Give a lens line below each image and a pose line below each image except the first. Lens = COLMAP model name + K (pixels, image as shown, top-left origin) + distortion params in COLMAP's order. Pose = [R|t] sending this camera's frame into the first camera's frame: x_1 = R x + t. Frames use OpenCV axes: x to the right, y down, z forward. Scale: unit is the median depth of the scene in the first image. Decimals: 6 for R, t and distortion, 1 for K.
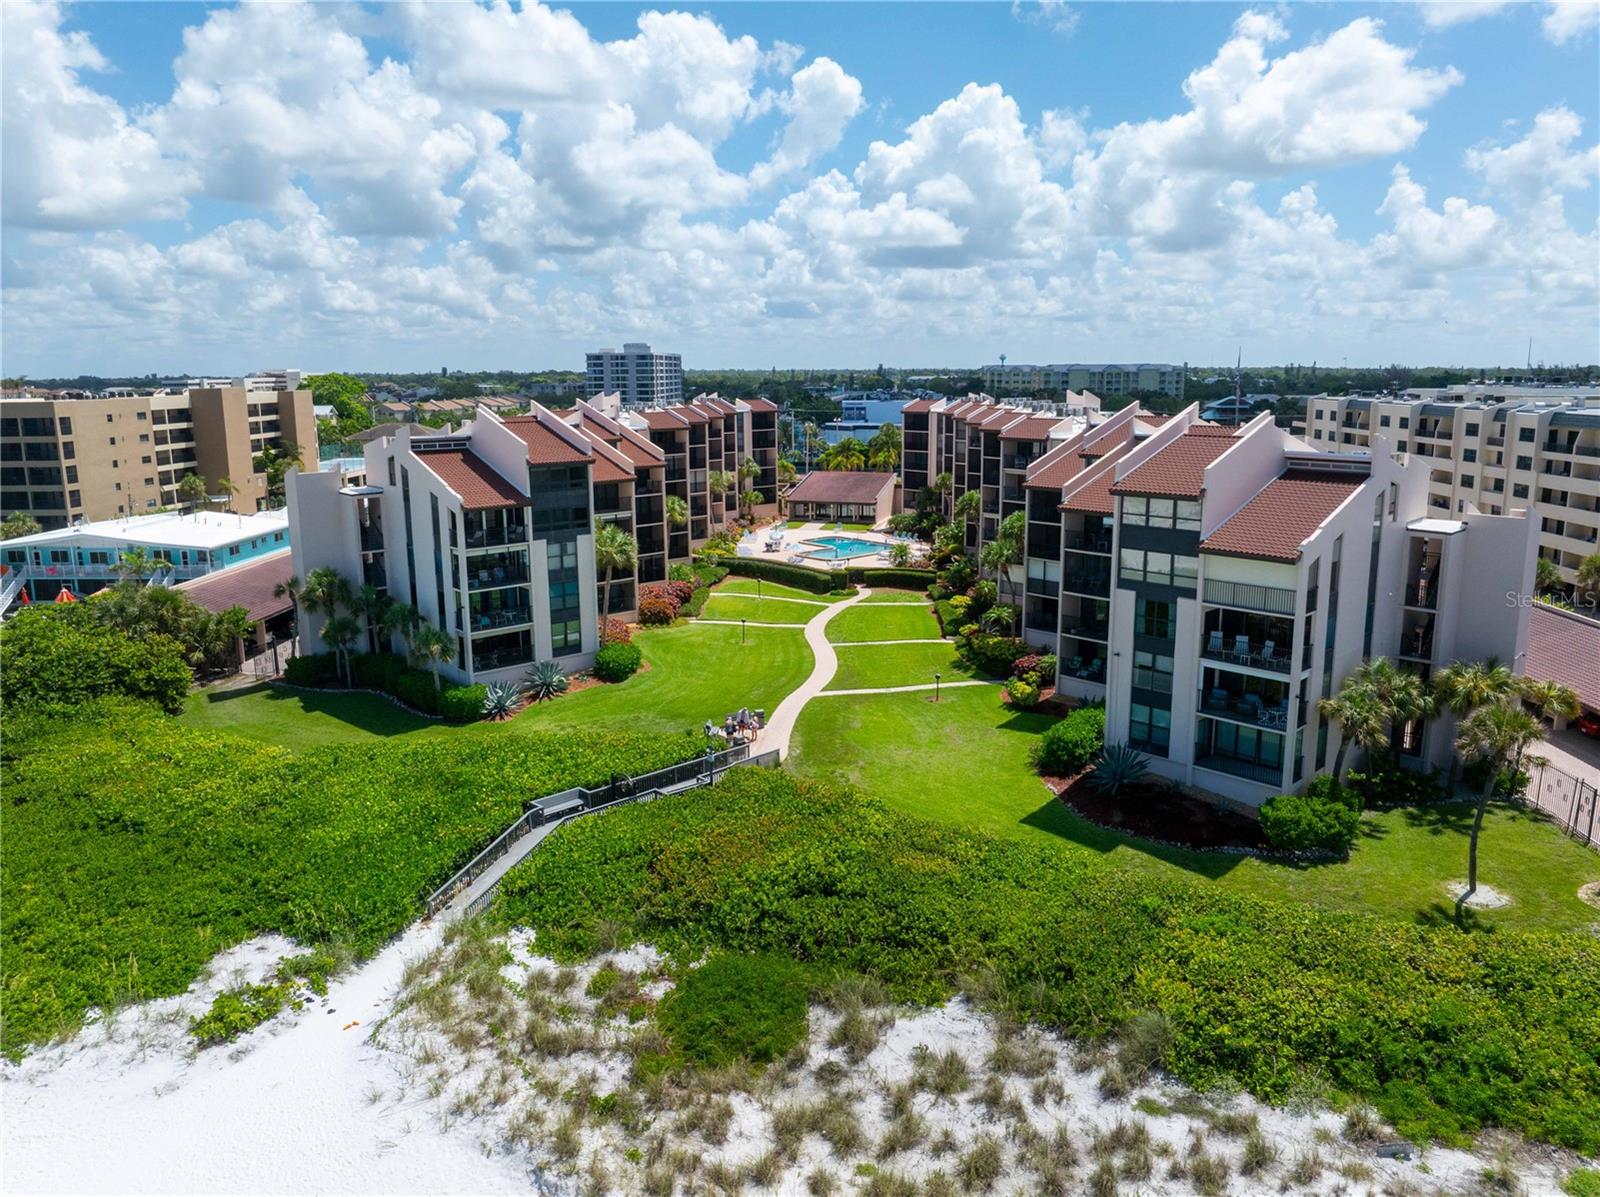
lens RADIAL K [[1123.5, 0, 794.2], [0, 1123.5, 625.1], [0, 0, 1]] dist [-0.029319, -0.000659]
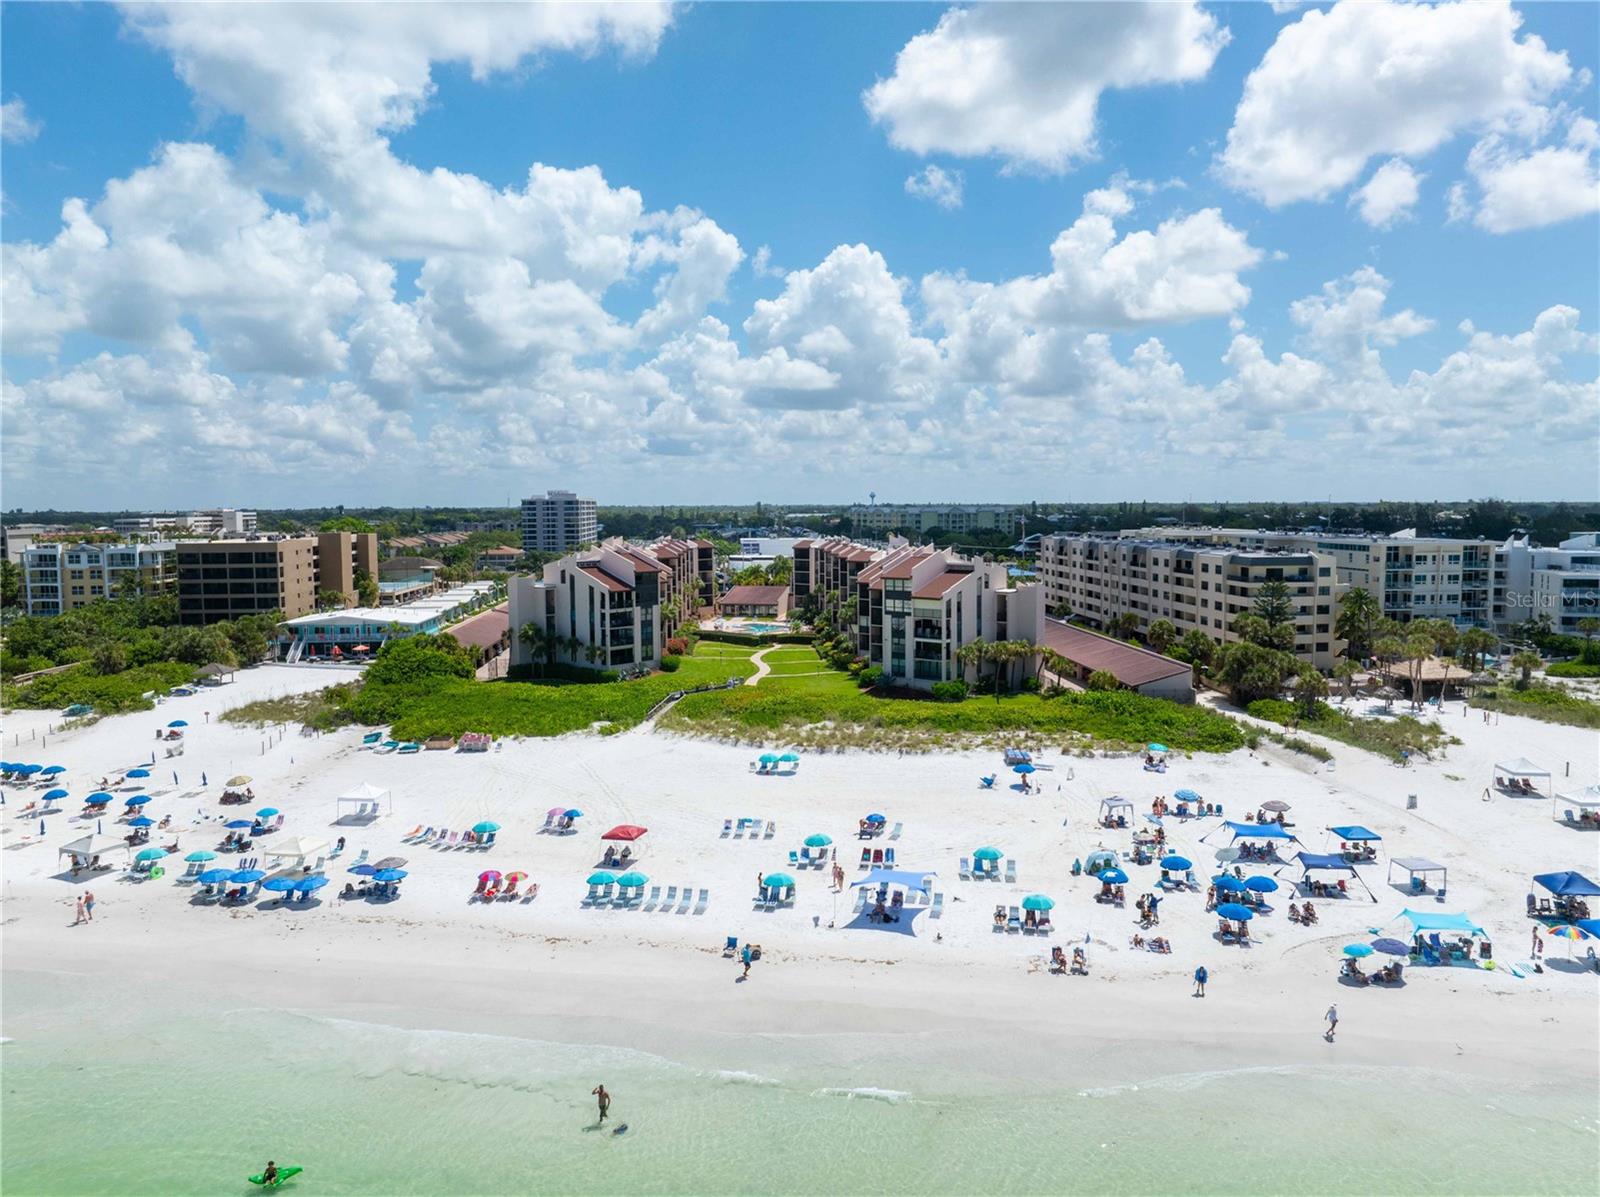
lens RADIAL K [[1131.2, 0, 793.2], [0, 1131.2, 598.3], [0, 0, 1]] dist [-0.029576, 0.000333]
pose [[0.994826, -0.007494, 0.101316, -0.069407], [0.021771, 0.989833, -0.140555, 0.105884], [-0.099233, 0.142034, 0.984875, -0.569189]]
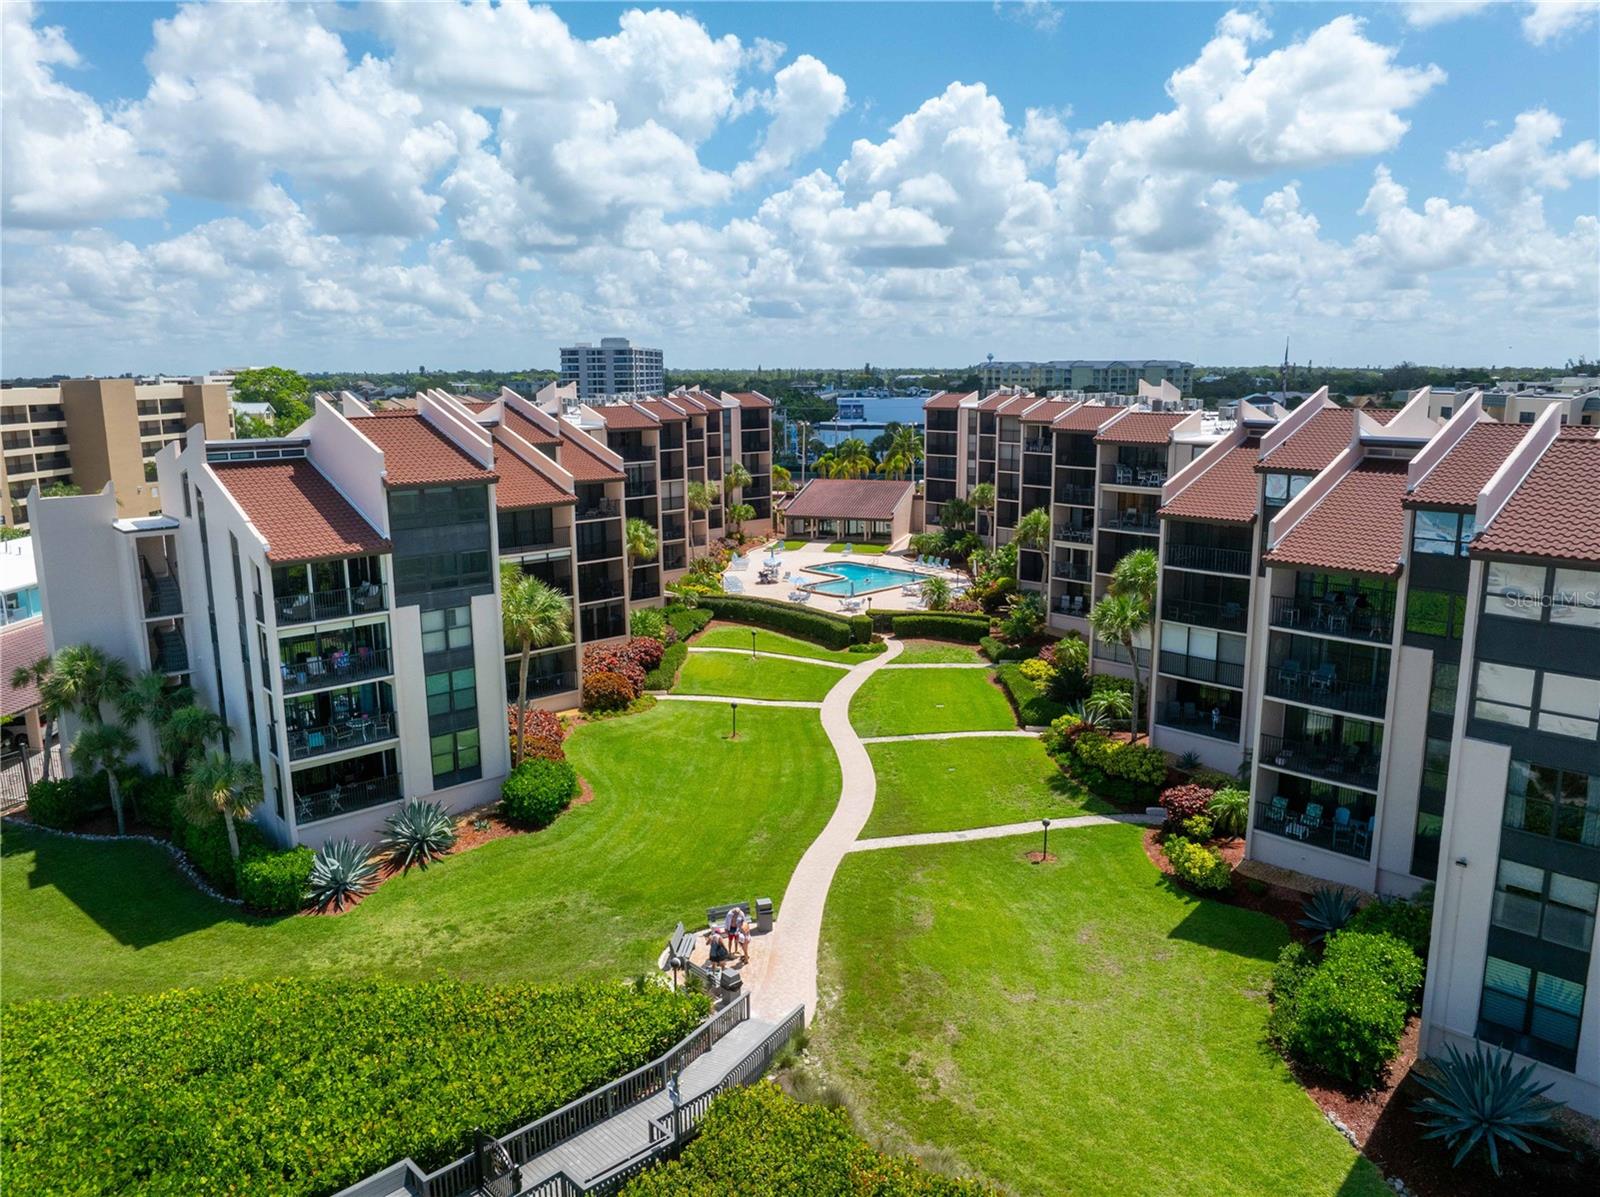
lens RADIAL K [[1123.5, 0, 794.2], [0, 1123.5, 625.1], [0, 0, 1]] dist [-0.029319, -0.000659]
pose [[0.999900, -0.002649, 0.013876, -0.009978], [0.002648, 0.999996, 0.000083, -0.030316], [-0.013876, -0.000046, 0.999904, 0.175444]]
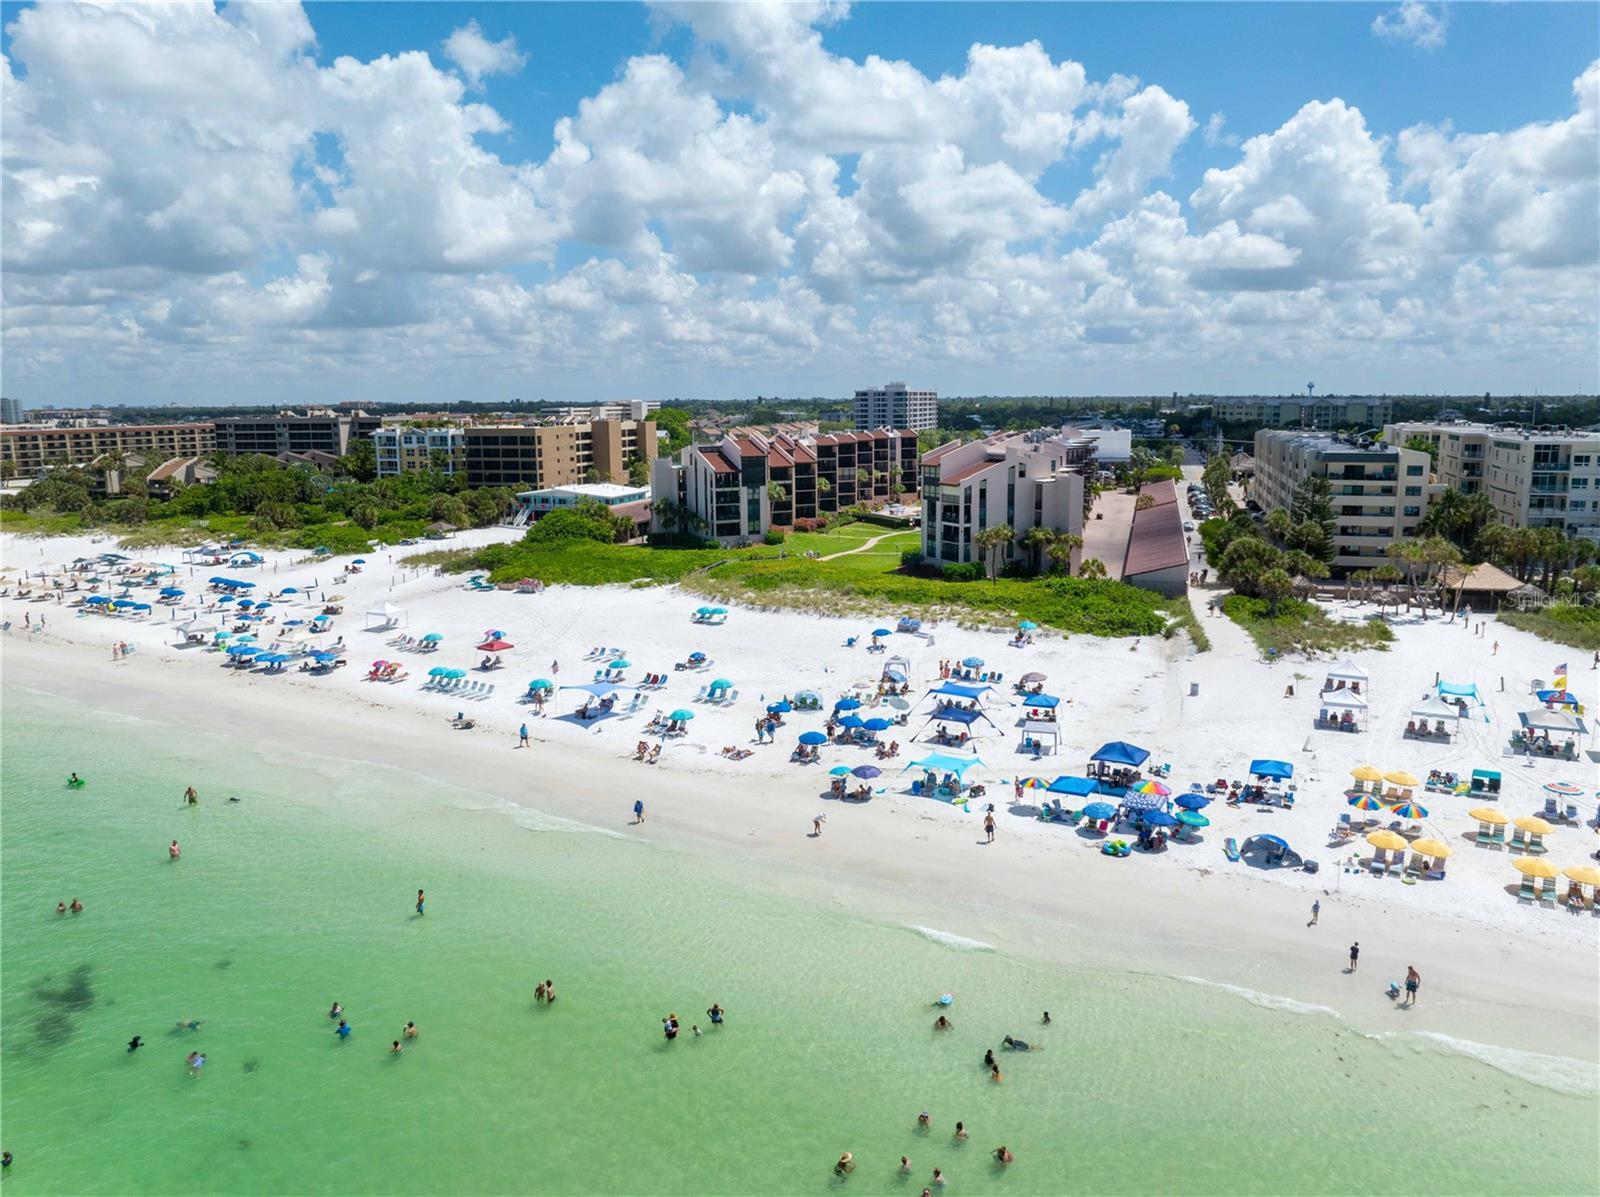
lens RADIAL K [[1131.2, 0, 793.2], [0, 1131.2, 598.3], [0, 0, 1]] dist [-0.029576, 0.000333]
pose [[0.962327, 0.047307, -0.267747, 0.266910], [-0.059789, 0.997462, -0.038655, 0.124343], [0.265239, 0.053207, 0.962714, -0.657101]]
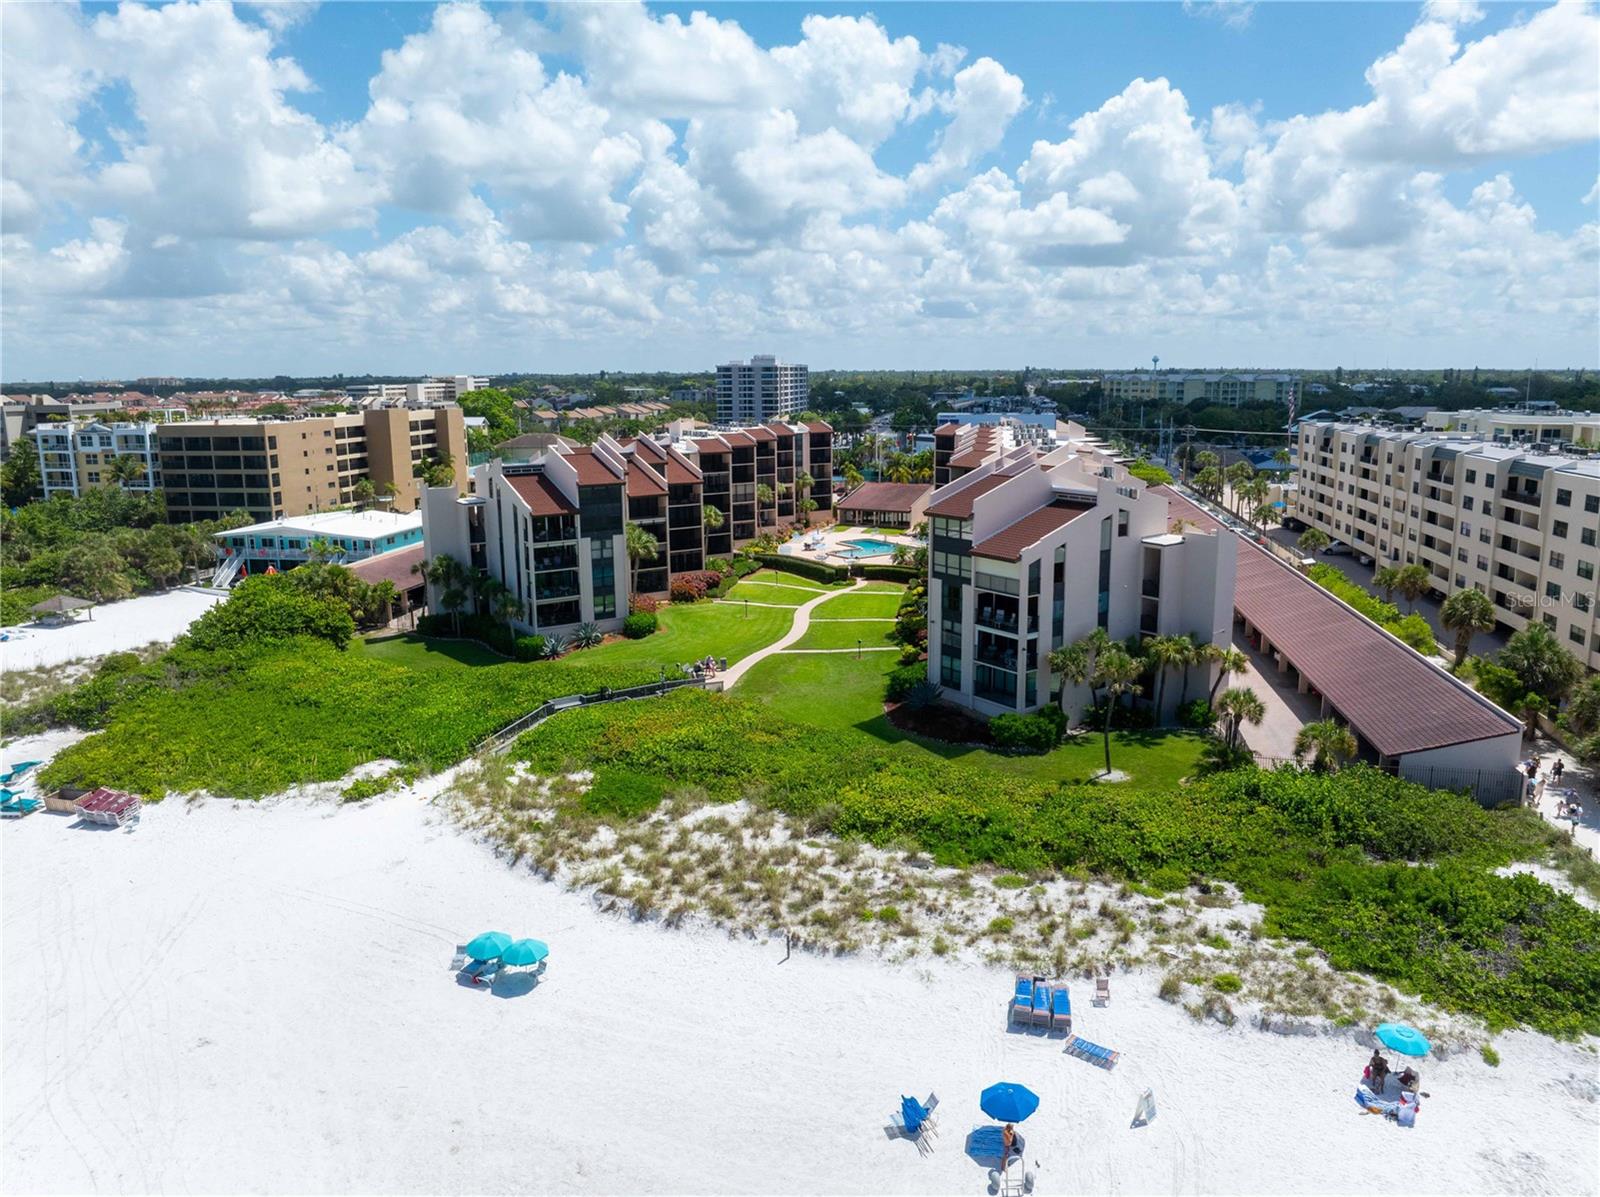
lens RADIAL K [[1131.2, 0, 793.2], [0, 1131.2, 598.3], [0, 0, 1]] dist [-0.029576, 0.000333]
pose [[0.990667, 0.025777, -0.133848, 0.108904], [-0.028951, 0.999343, -0.021822, 0.012007], [0.133198, 0.025494, 0.990762, -0.187353]]
